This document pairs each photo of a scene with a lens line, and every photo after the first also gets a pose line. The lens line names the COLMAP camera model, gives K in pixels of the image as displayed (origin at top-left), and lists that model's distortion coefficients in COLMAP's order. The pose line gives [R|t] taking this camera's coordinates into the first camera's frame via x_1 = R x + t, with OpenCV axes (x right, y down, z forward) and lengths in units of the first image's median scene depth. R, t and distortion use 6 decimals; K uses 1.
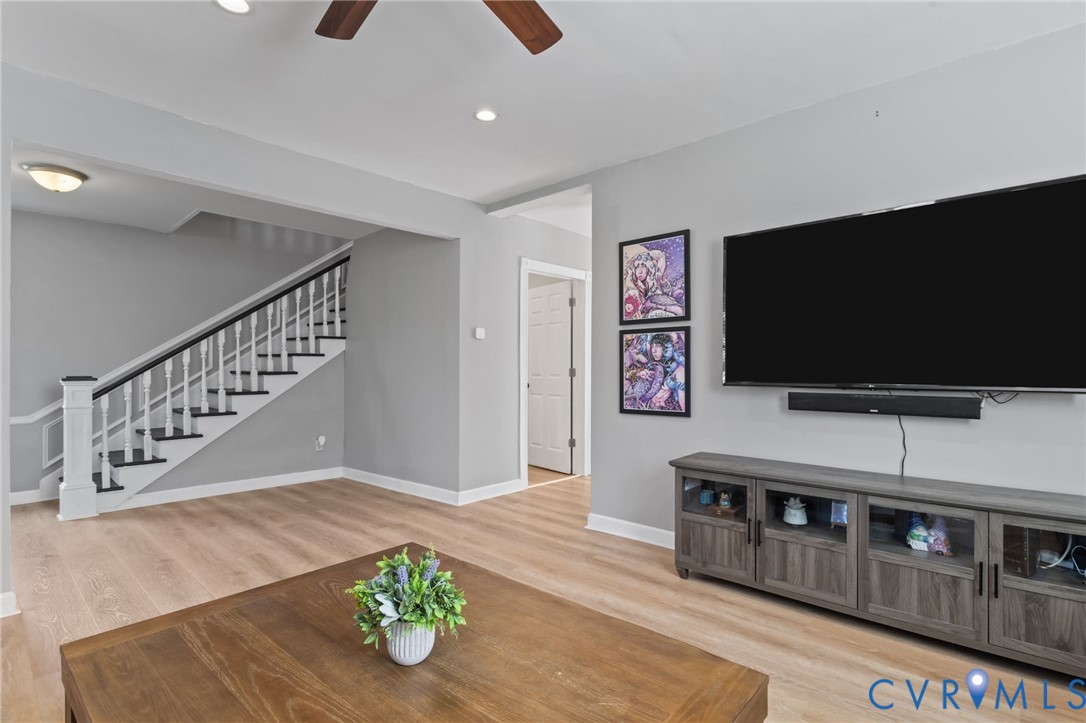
lens RADIAL K [[519.8, 0, 539.6], [0, 519.8, 376.2], [0, 0, 1]] dist [-0.002998, -0.000108]
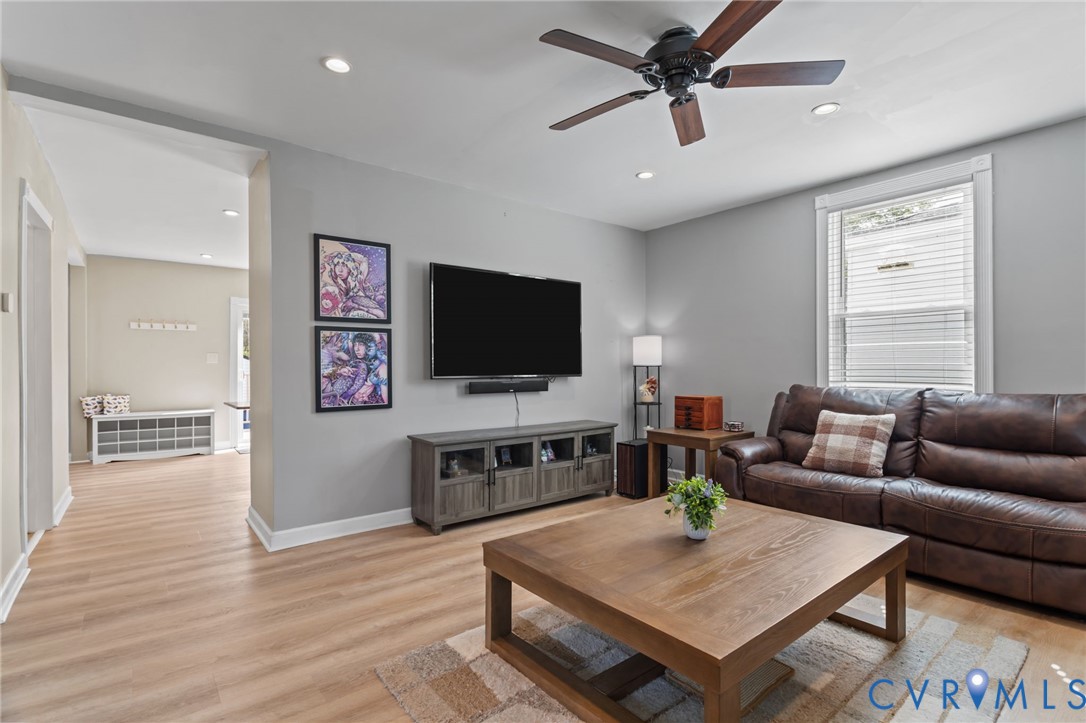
lens RADIAL K [[519.8, 0, 542.8], [0, 519.8, 374.0], [0, 0, 1]] dist [-0.002998, -0.000108]
pose [[0.162785, -0.019619, 0.986466, -0.771076], [0.012654, 0.999762, 0.017796, -0.012484], [-0.986580, 0.009586, 0.162994, 0.467336]]
